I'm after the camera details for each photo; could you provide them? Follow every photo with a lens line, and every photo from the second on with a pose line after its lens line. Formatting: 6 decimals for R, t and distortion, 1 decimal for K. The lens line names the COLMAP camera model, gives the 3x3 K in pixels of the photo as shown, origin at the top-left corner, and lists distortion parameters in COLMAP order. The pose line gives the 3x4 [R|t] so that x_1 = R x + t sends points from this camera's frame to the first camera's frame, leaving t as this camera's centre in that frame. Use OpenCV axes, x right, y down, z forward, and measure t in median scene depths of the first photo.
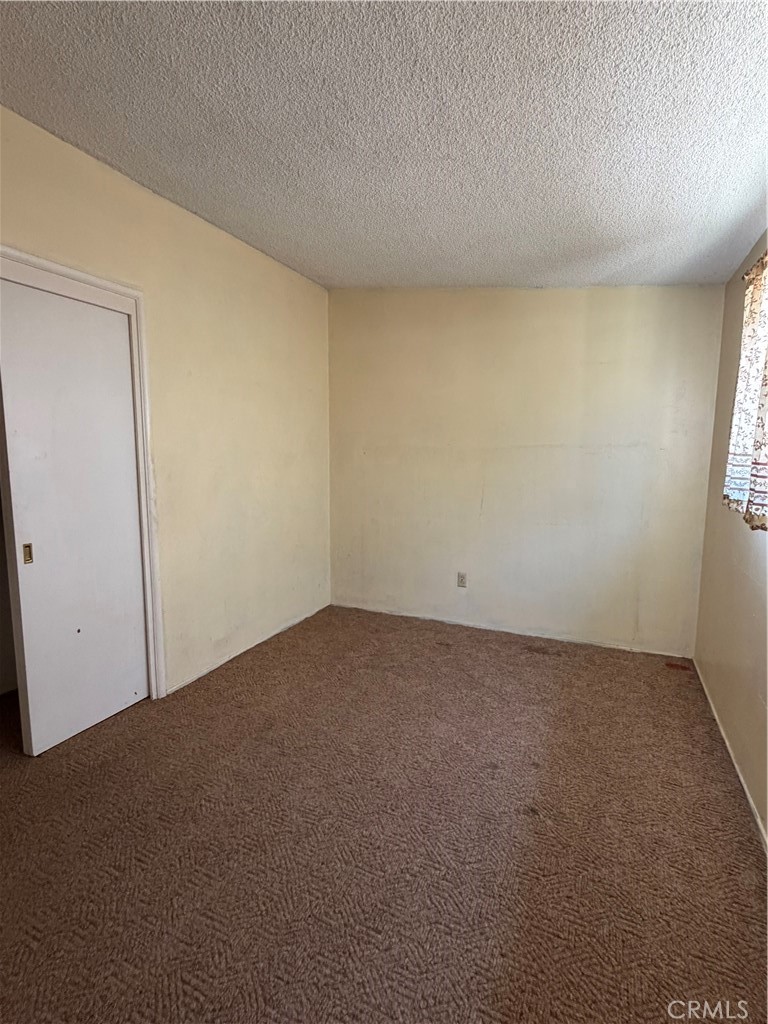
lens RADIAL K [[488.6, 0, 382.0], [0, 488.6, 514.4], [0, 0, 1]] dist [-0.001584, -0.000570]
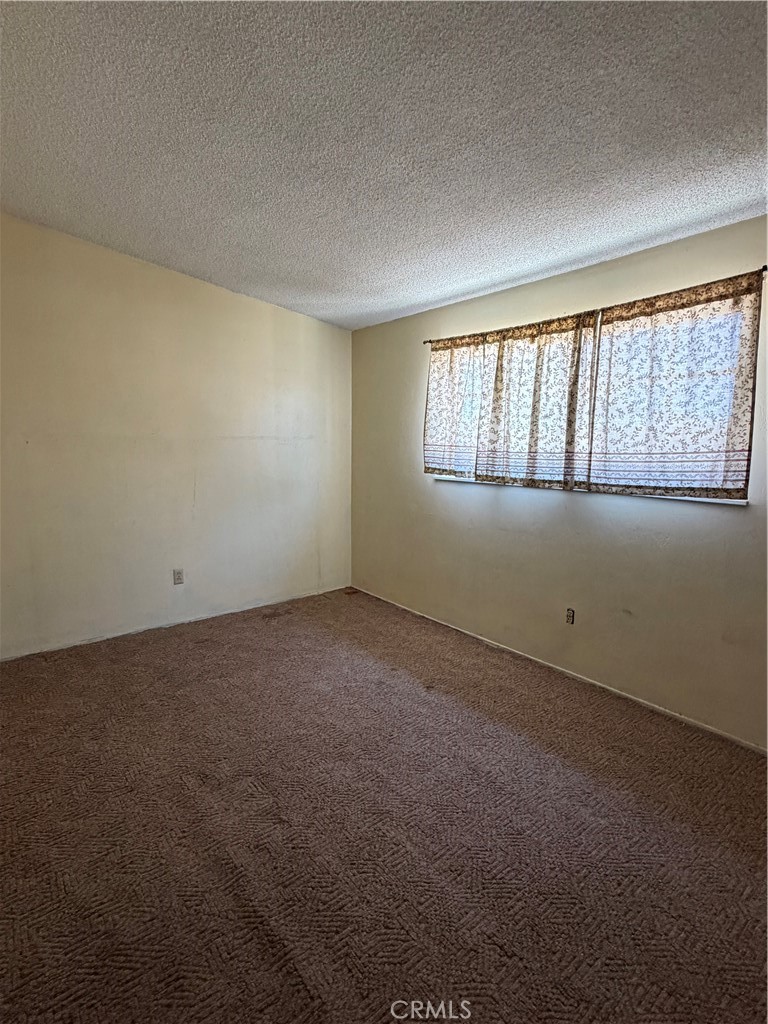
lens RADIAL K [[488.6, 0, 380.8], [0, 488.6, 510.9], [0, 0, 1]] dist [-0.001584, -0.000570]
pose [[0.445496, -0.122272, 0.886895, -0.600740], [0.104043, 0.990989, 0.084361, -0.039383], [-0.889218, 0.054693, 0.454203, 0.253260]]
